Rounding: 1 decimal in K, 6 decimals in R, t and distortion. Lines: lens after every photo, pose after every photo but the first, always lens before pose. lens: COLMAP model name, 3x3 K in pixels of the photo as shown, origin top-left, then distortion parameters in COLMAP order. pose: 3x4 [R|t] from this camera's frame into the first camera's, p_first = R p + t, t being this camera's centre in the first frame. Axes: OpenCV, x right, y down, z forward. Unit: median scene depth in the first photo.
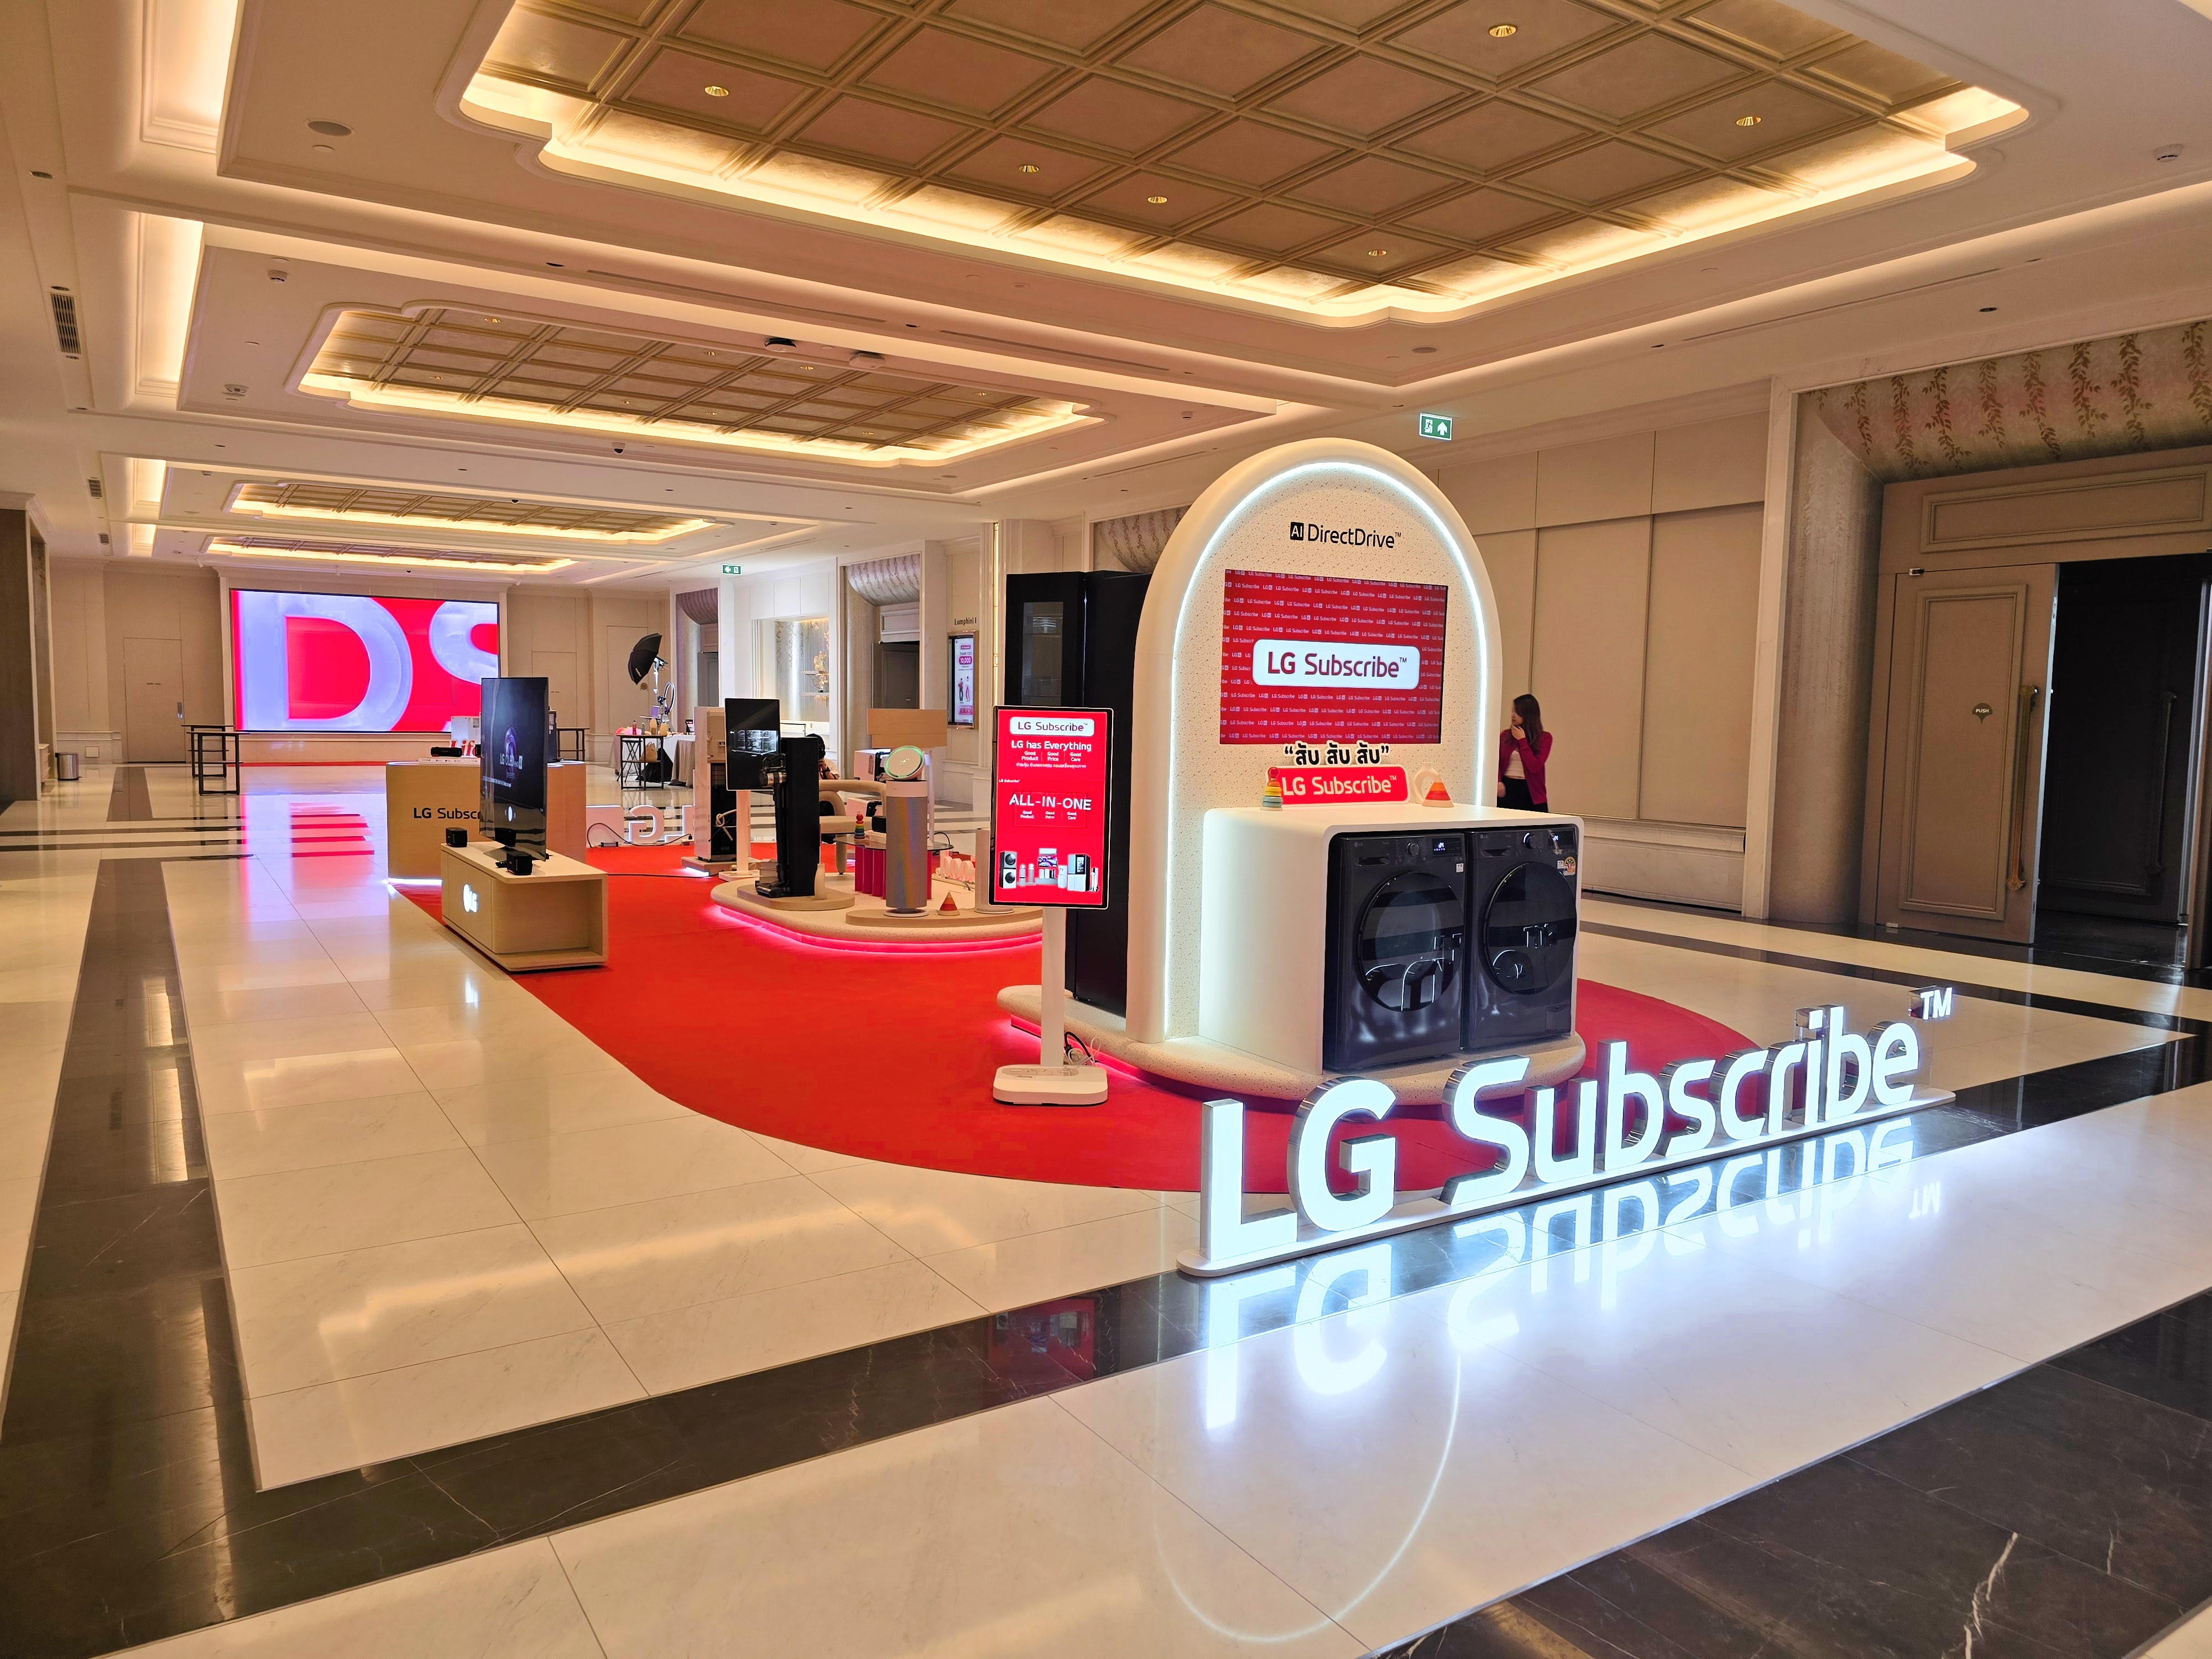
lens RADIAL K [[1500.0, 0, 1119.4], [0, 1500.0, 818.5], [0, 0, 1]] dist [0.054961, -0.011124]
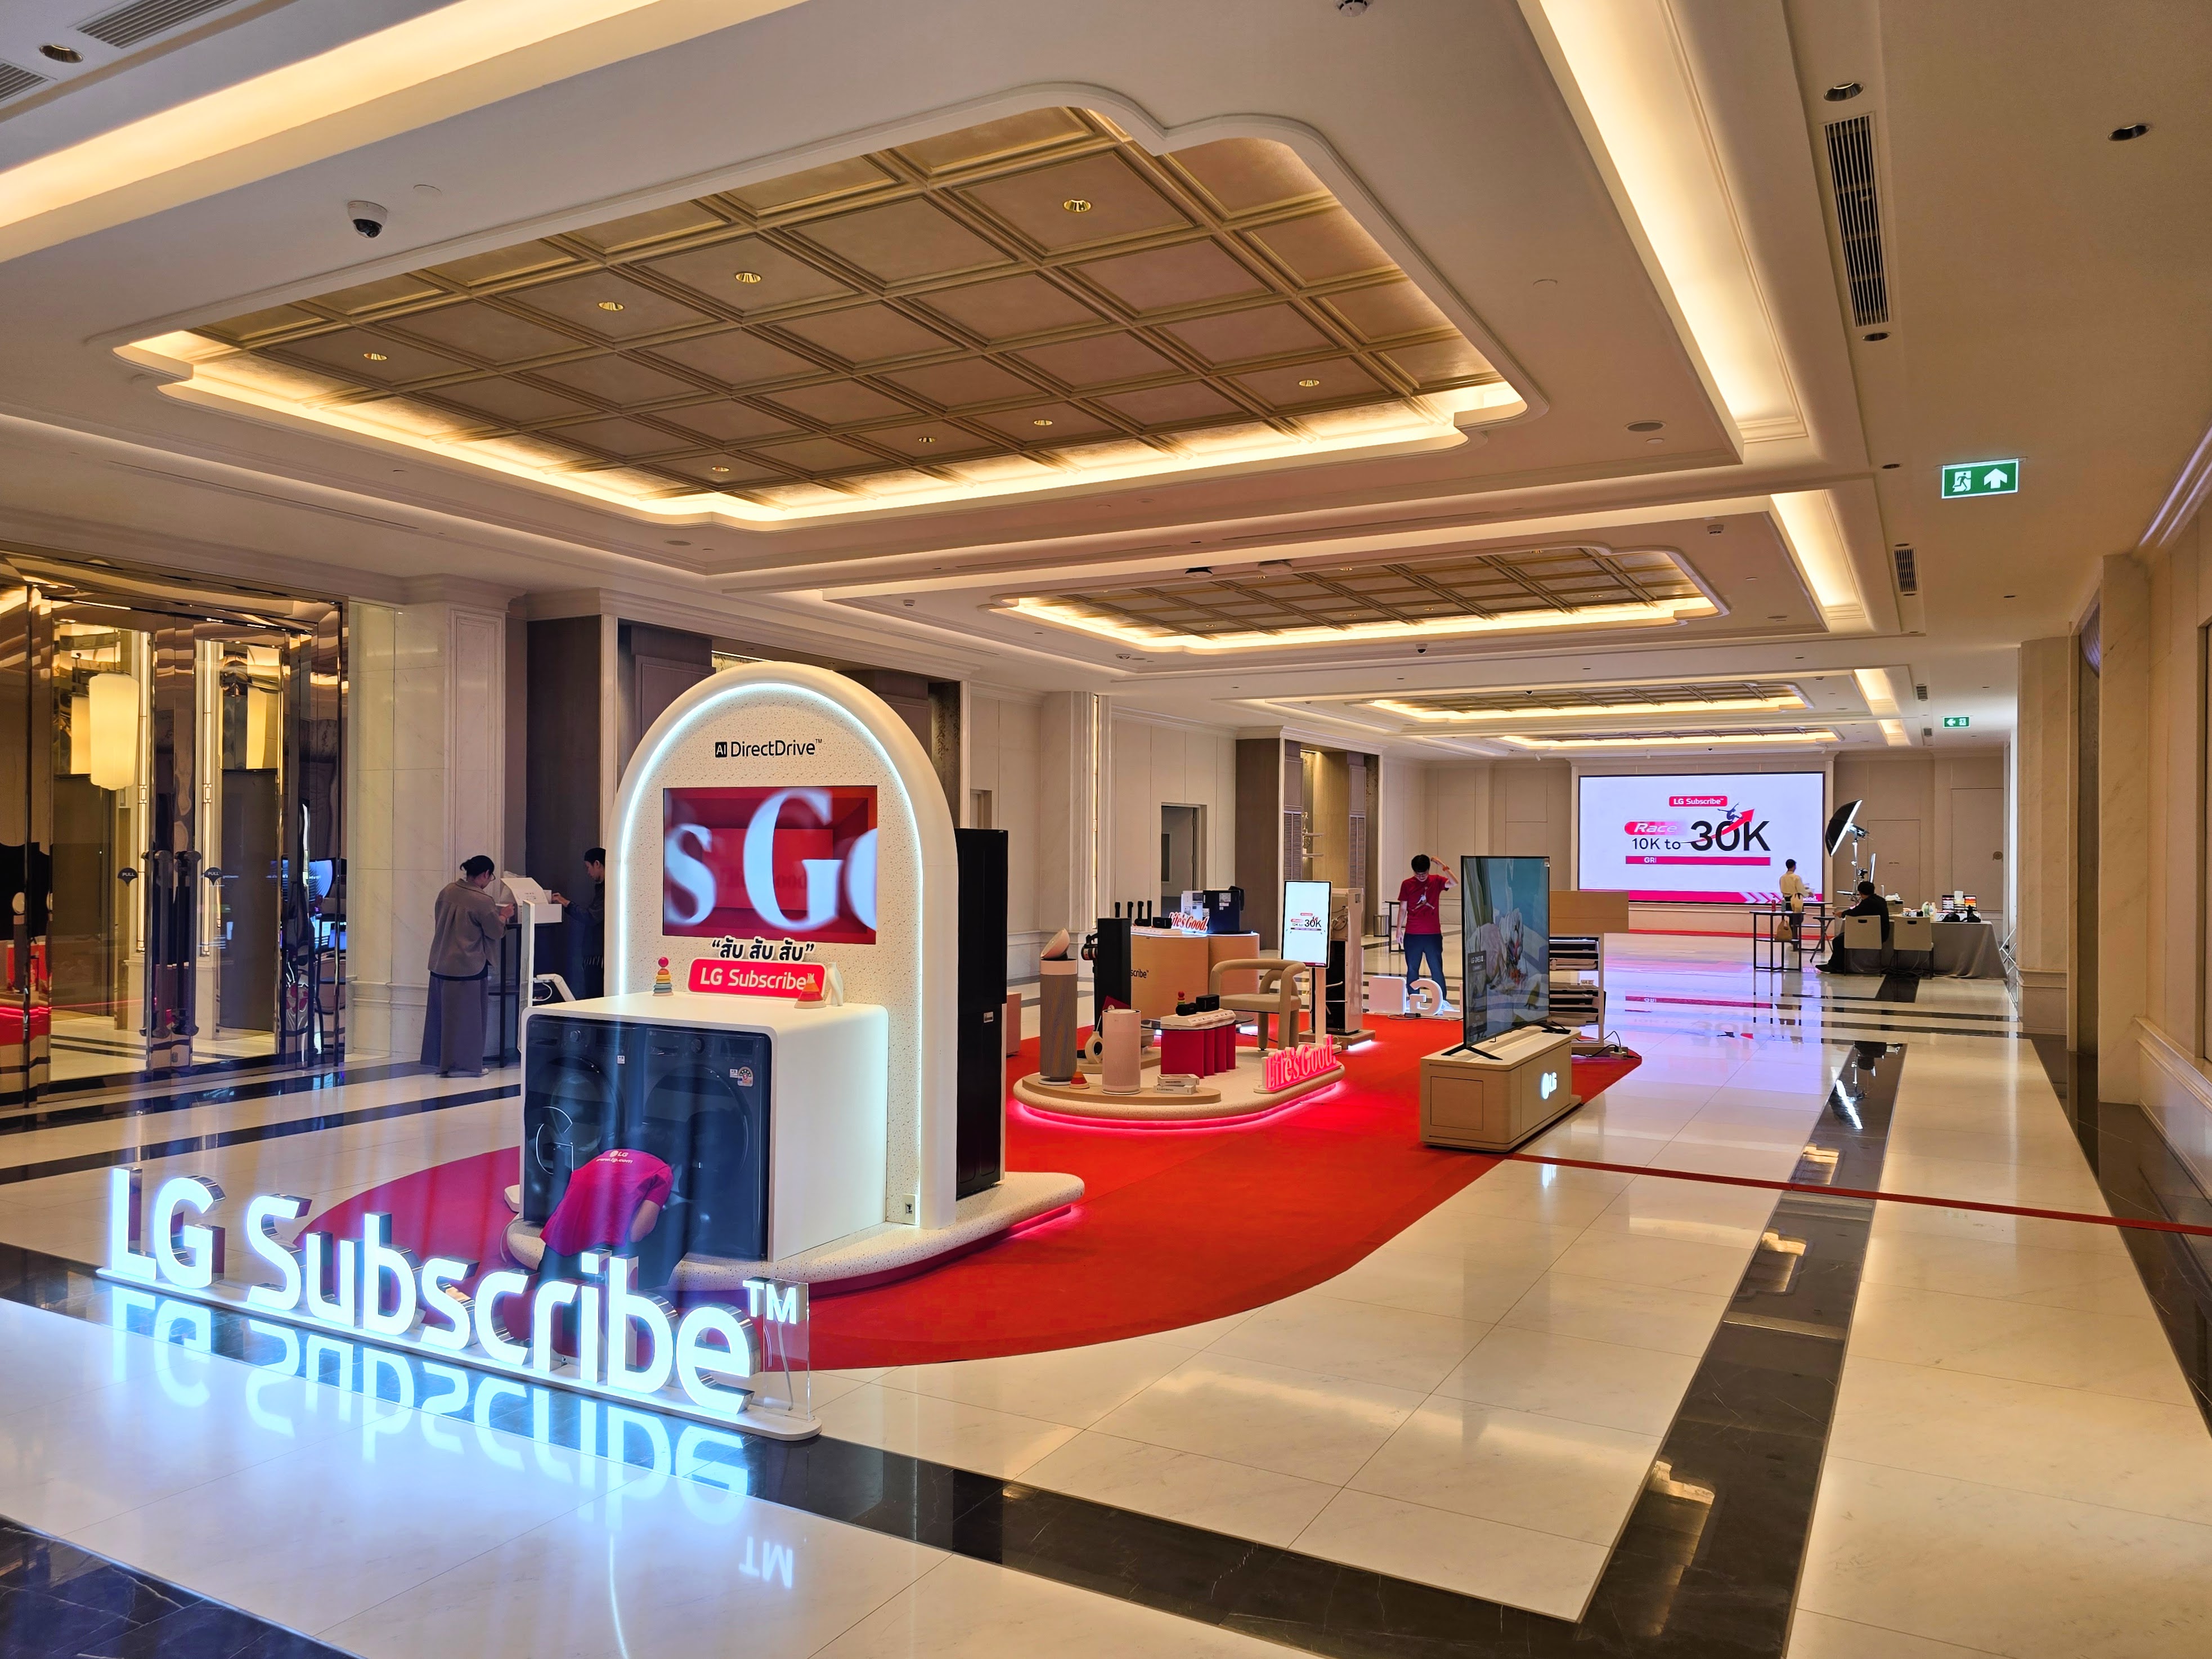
lens RADIAL K [[1500.0, 0, 1100.2], [0, 1500.0, 846.8], [0, 0, 1]] dist [0.054961, -0.011124]
pose [[0.470566, -0.011737, -0.882287, 1.207110], [-0.066692, 0.996578, -0.048828, -0.079705], [0.879841, 0.081818, 0.468173, 0.704595]]
